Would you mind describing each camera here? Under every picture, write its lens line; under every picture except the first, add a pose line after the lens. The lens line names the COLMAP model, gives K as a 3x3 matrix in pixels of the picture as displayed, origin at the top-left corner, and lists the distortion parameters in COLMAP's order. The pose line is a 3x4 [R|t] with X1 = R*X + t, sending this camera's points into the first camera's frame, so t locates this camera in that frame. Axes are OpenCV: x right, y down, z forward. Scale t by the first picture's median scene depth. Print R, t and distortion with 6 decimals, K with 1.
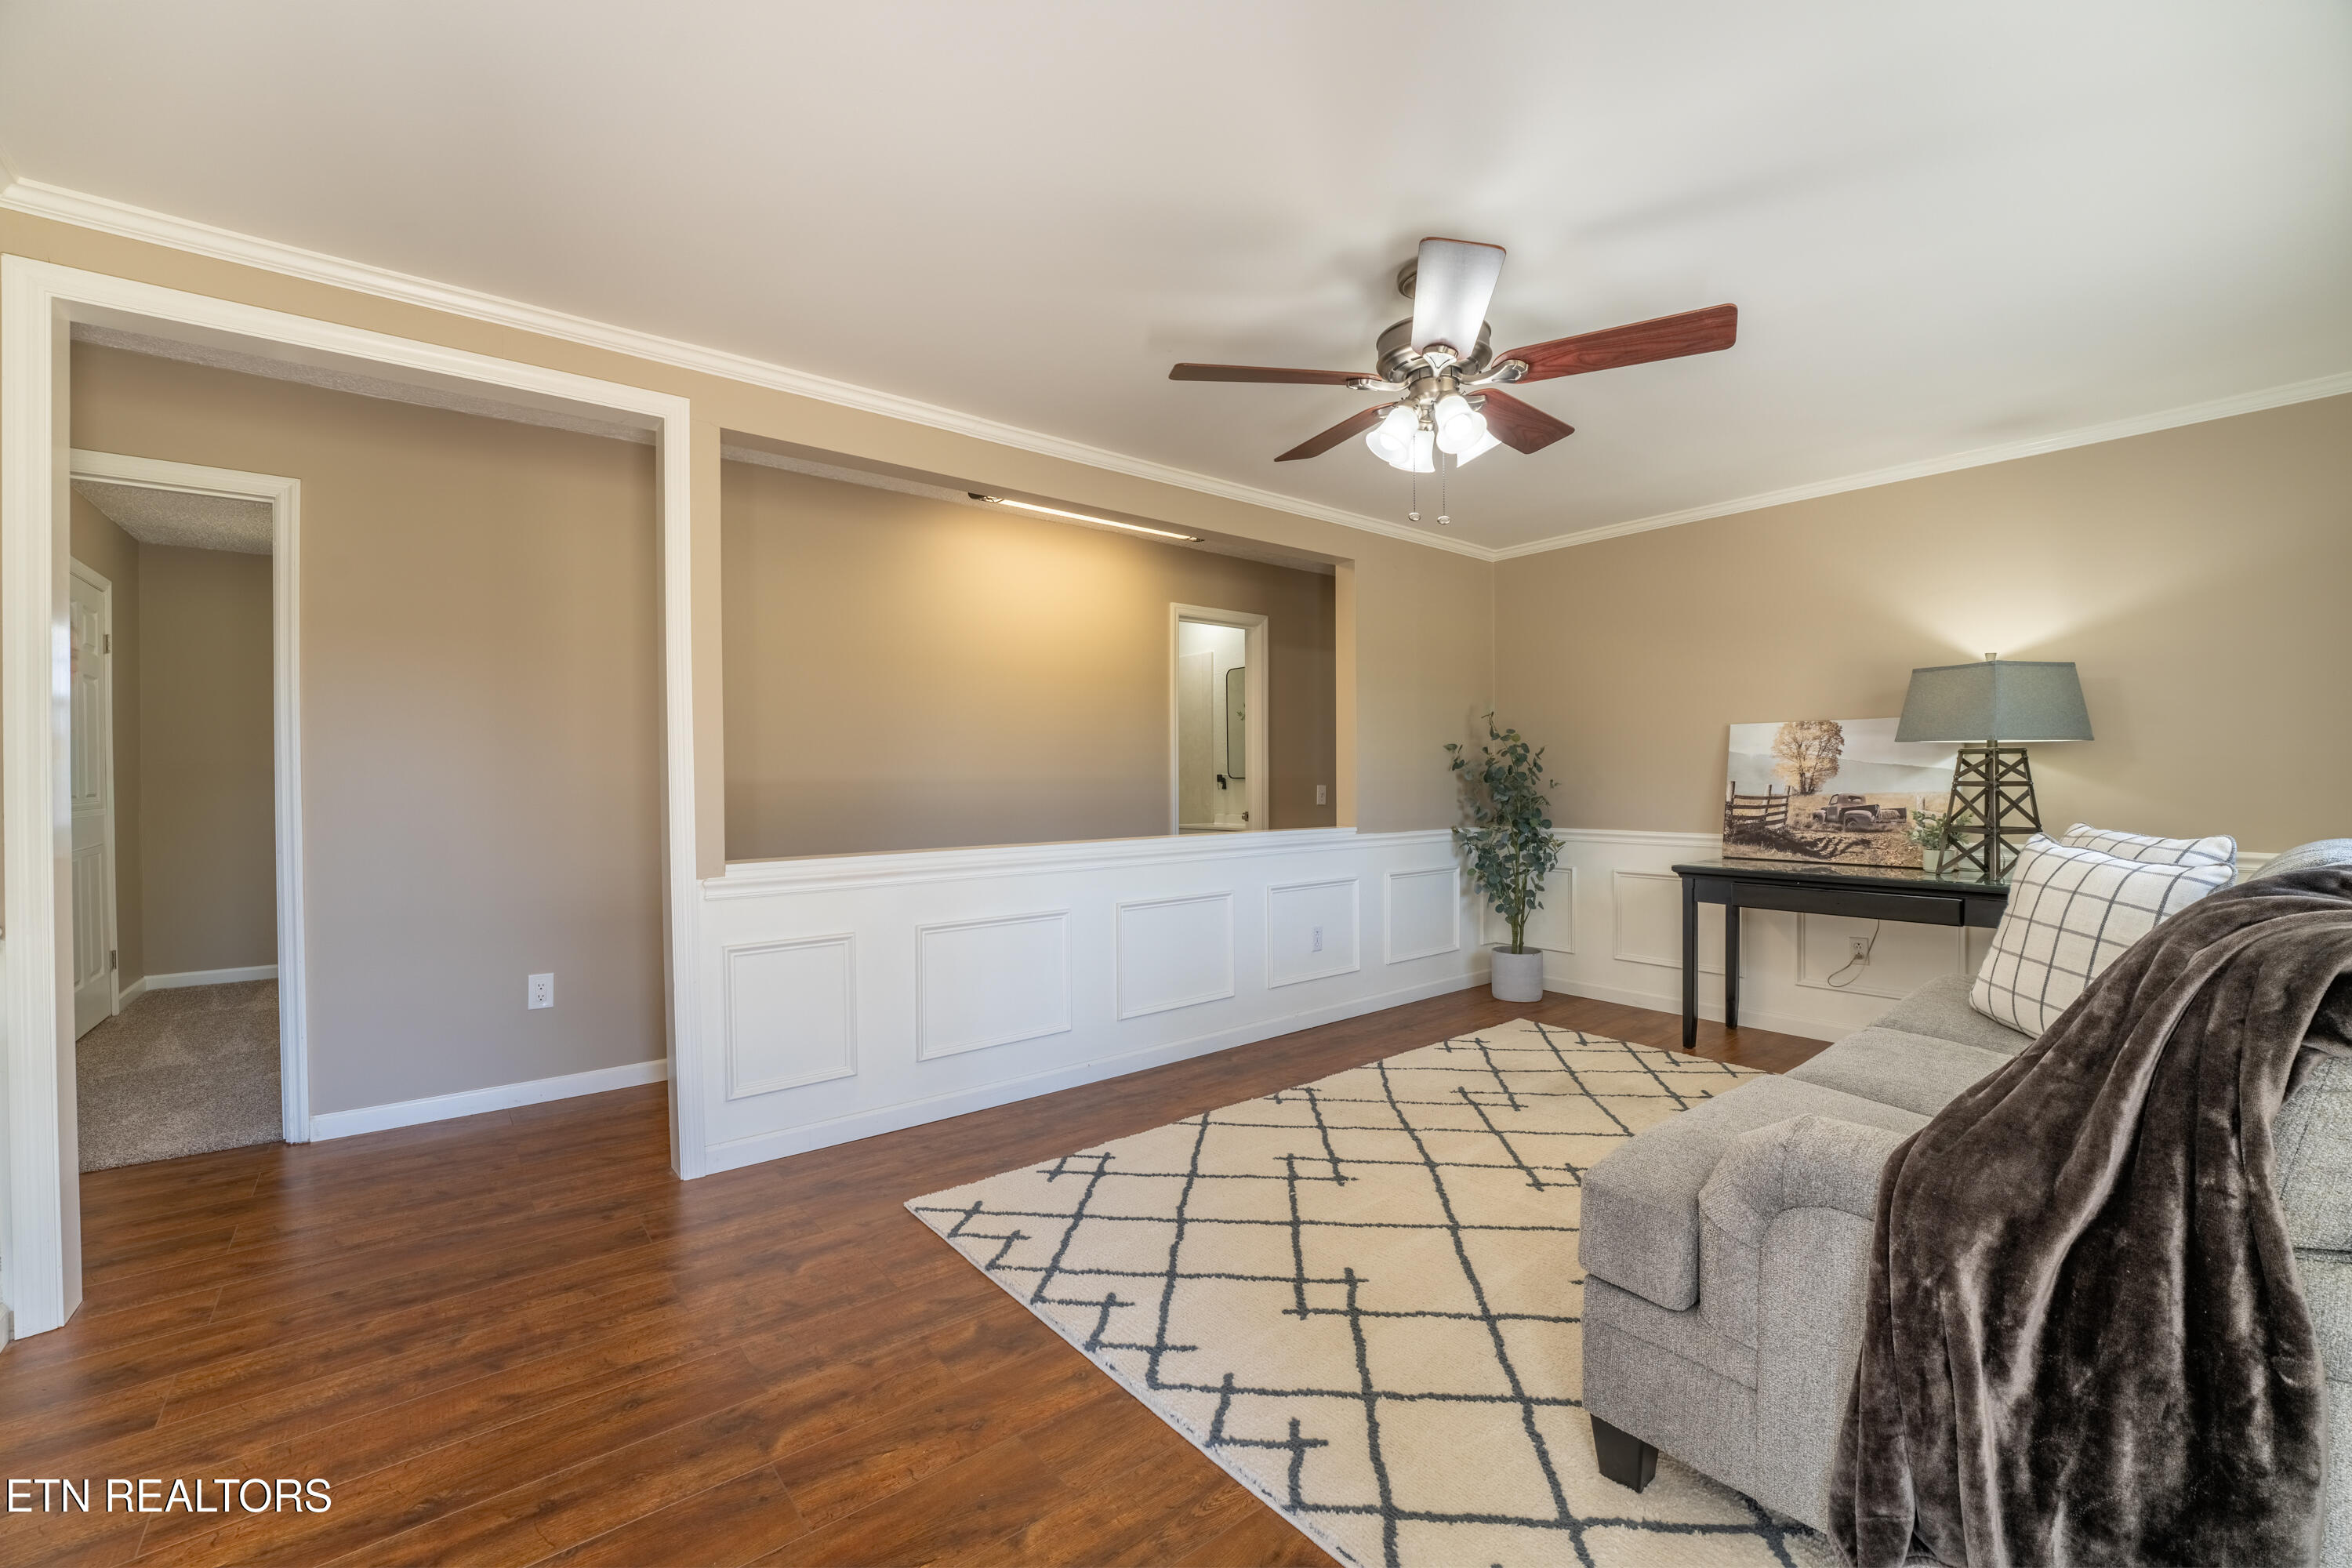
lens RADIAL K [[957.6, 0, 1171.5], [0, 957.6, 782.5], [0, 0, 1]] dist [-0.028780, 0.000648]
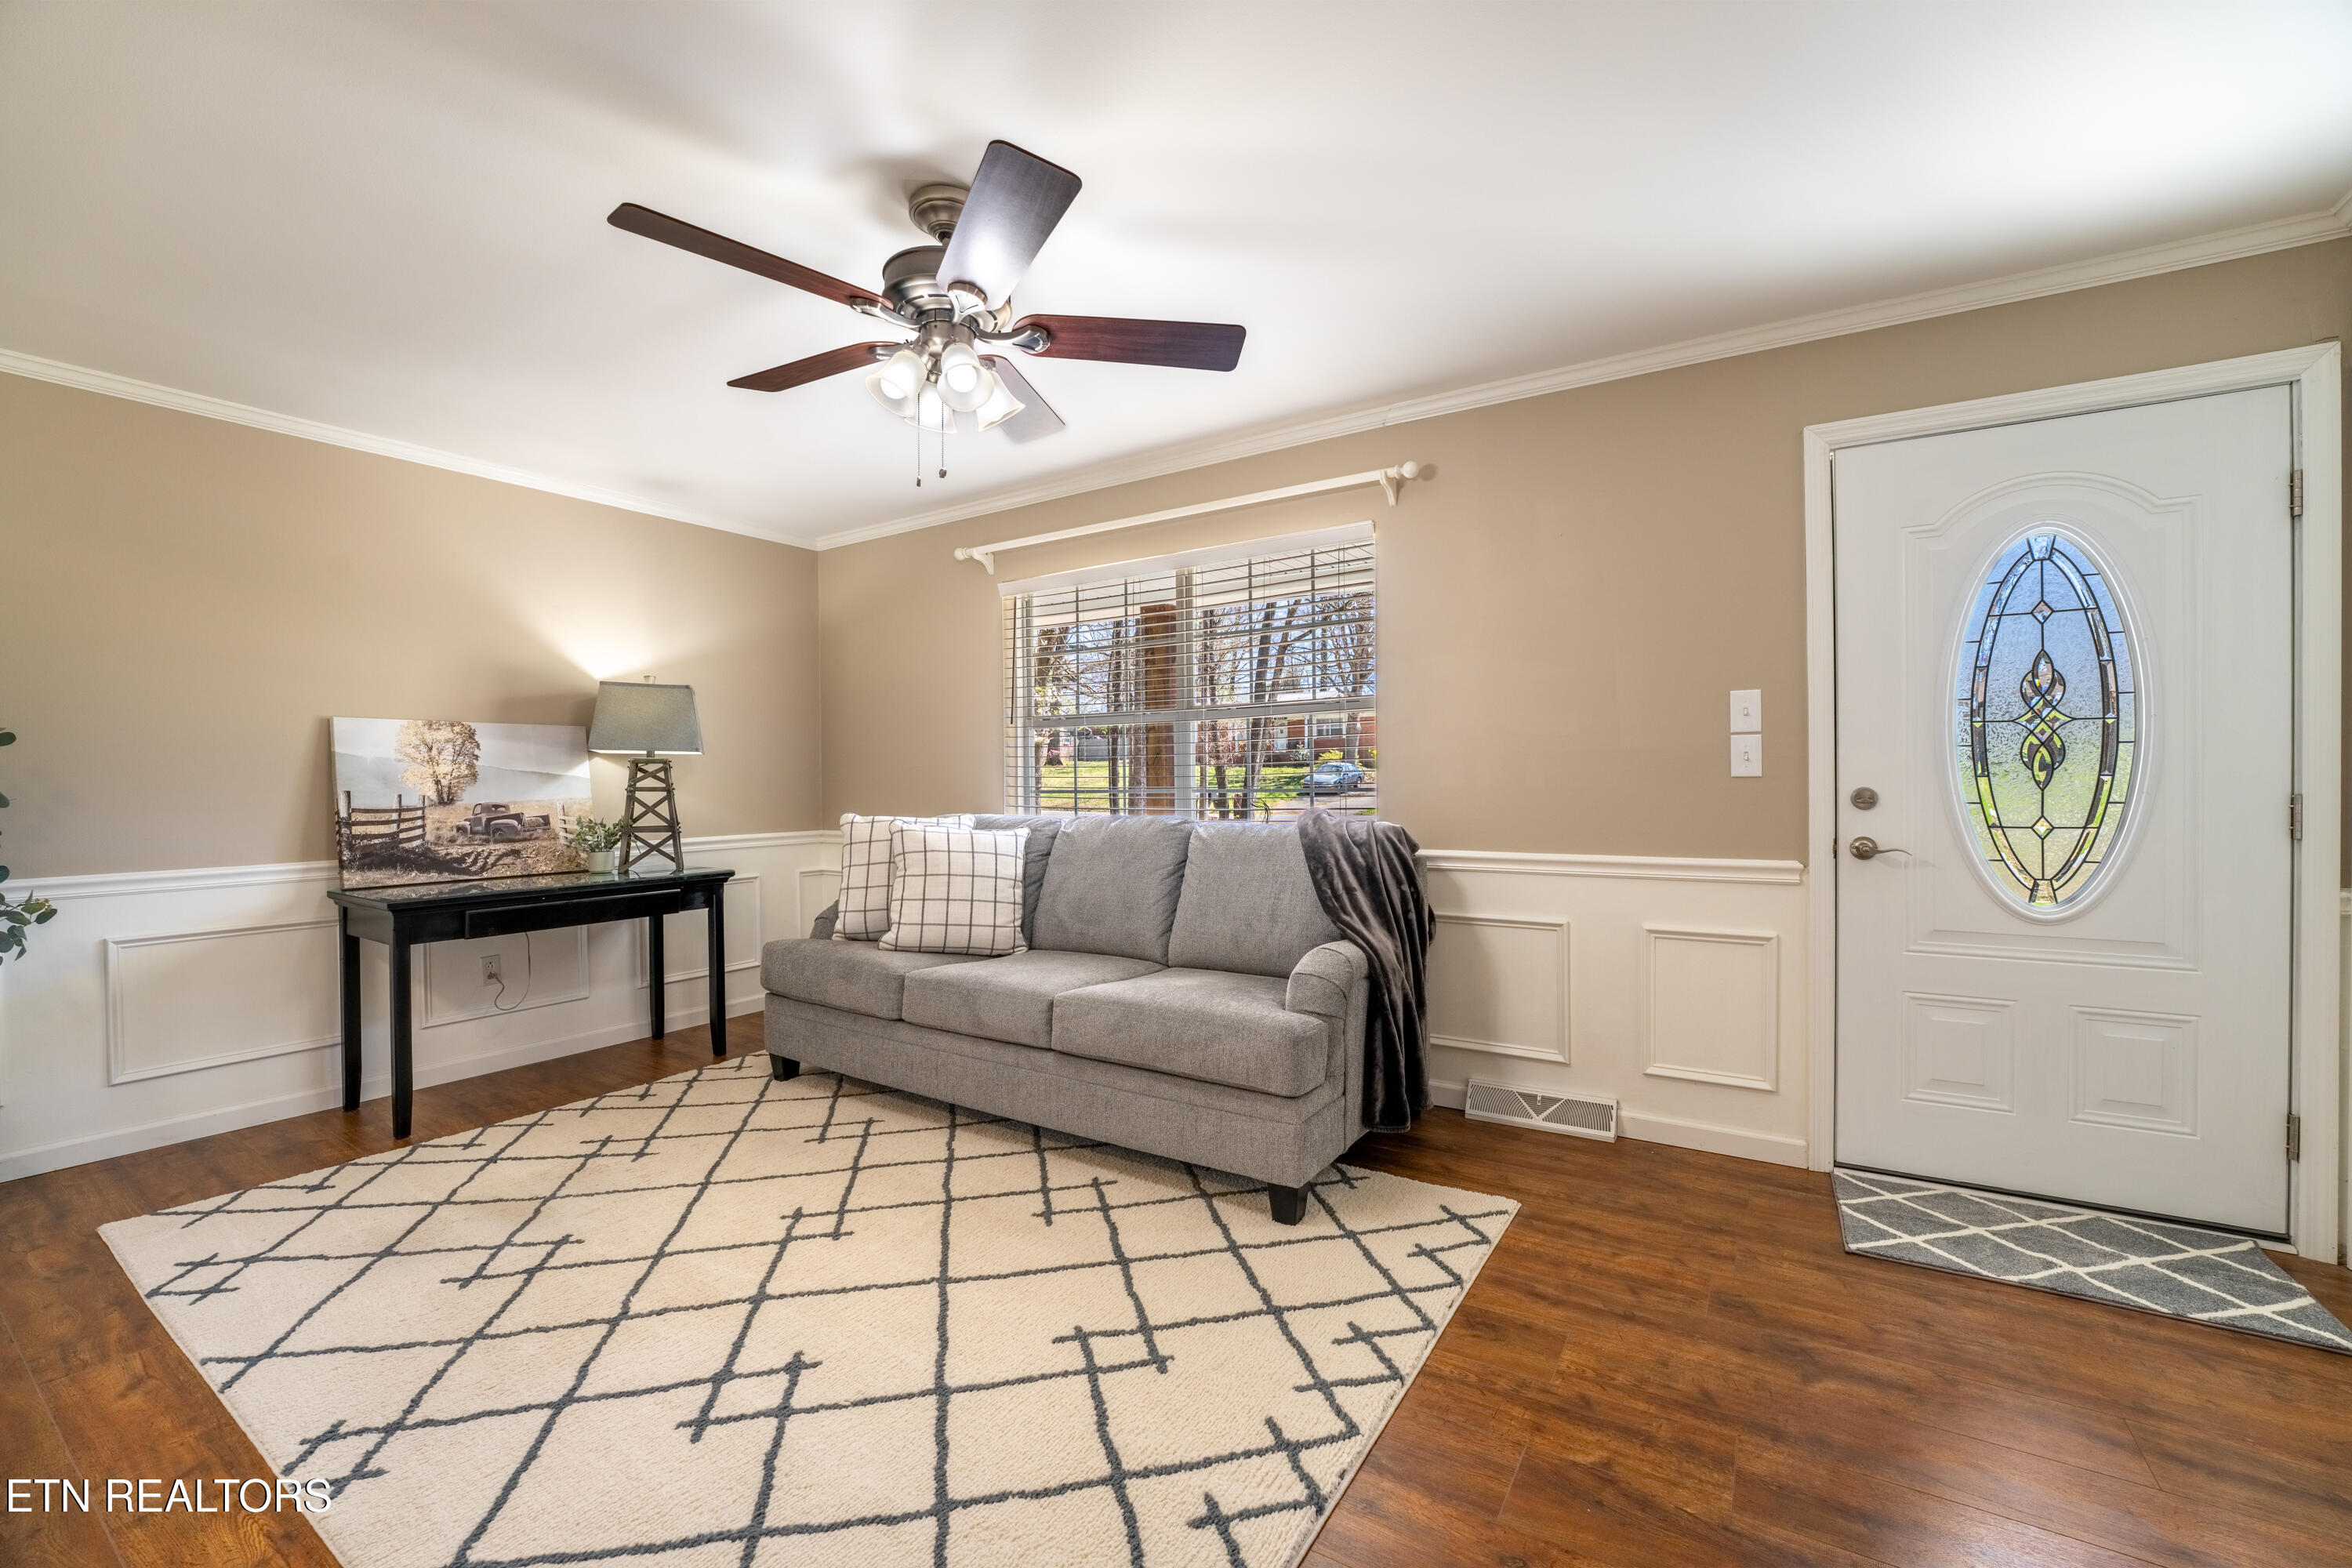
lens RADIAL K [[953.1, 0, 1176.0], [0, 953.1, 784.0], [0, 0, 1]] dist [-0.032935, 0.005149]
pose [[-0.315015, 0.001888, 0.949085, -0.387216], [0.013974, 0.999899, 0.002649, 0.000581], [-0.948984, 0.014097, -0.315010, 0.670296]]
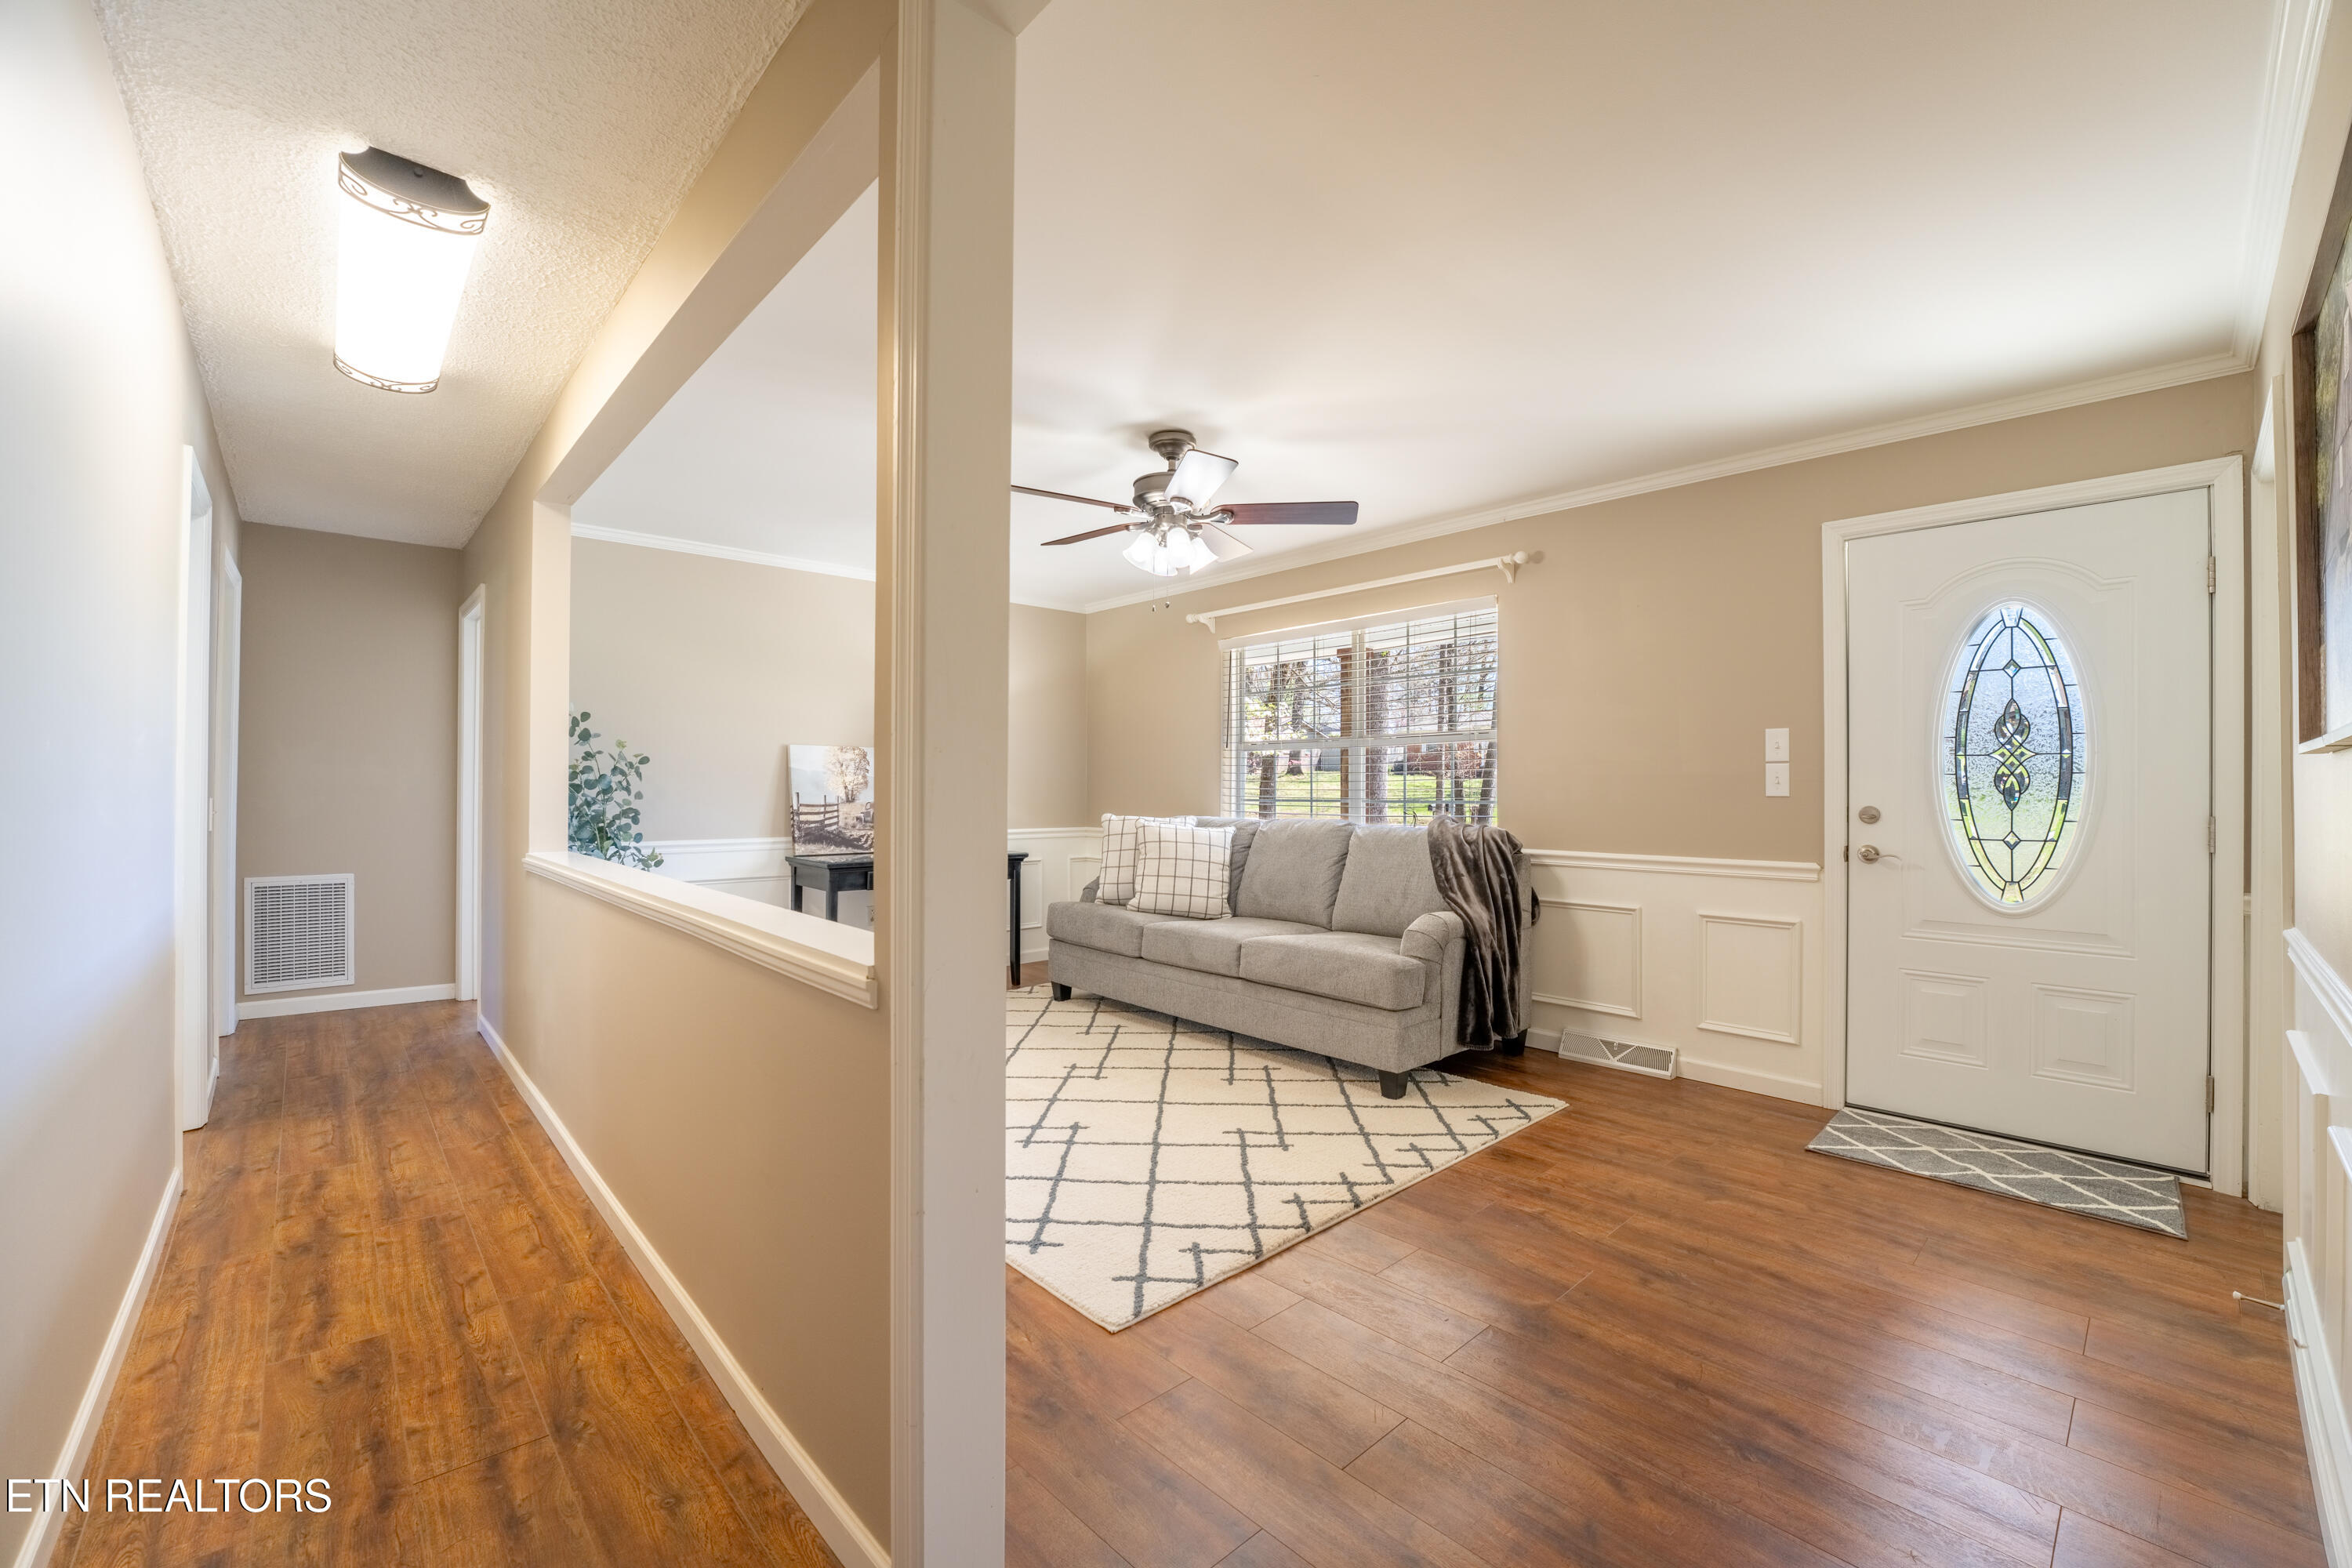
lens RADIAL K [[953.1, 0, 1176.0], [0, 953.1, 784.0], [0, 0, 1]] dist [-0.032935, 0.005149]
pose [[-0.066284, 0.009107, 0.997759, -0.719817], [0.000496, 0.999959, -0.009094, -0.000938], [-0.997801, -0.000108, -0.066286, 0.675020]]
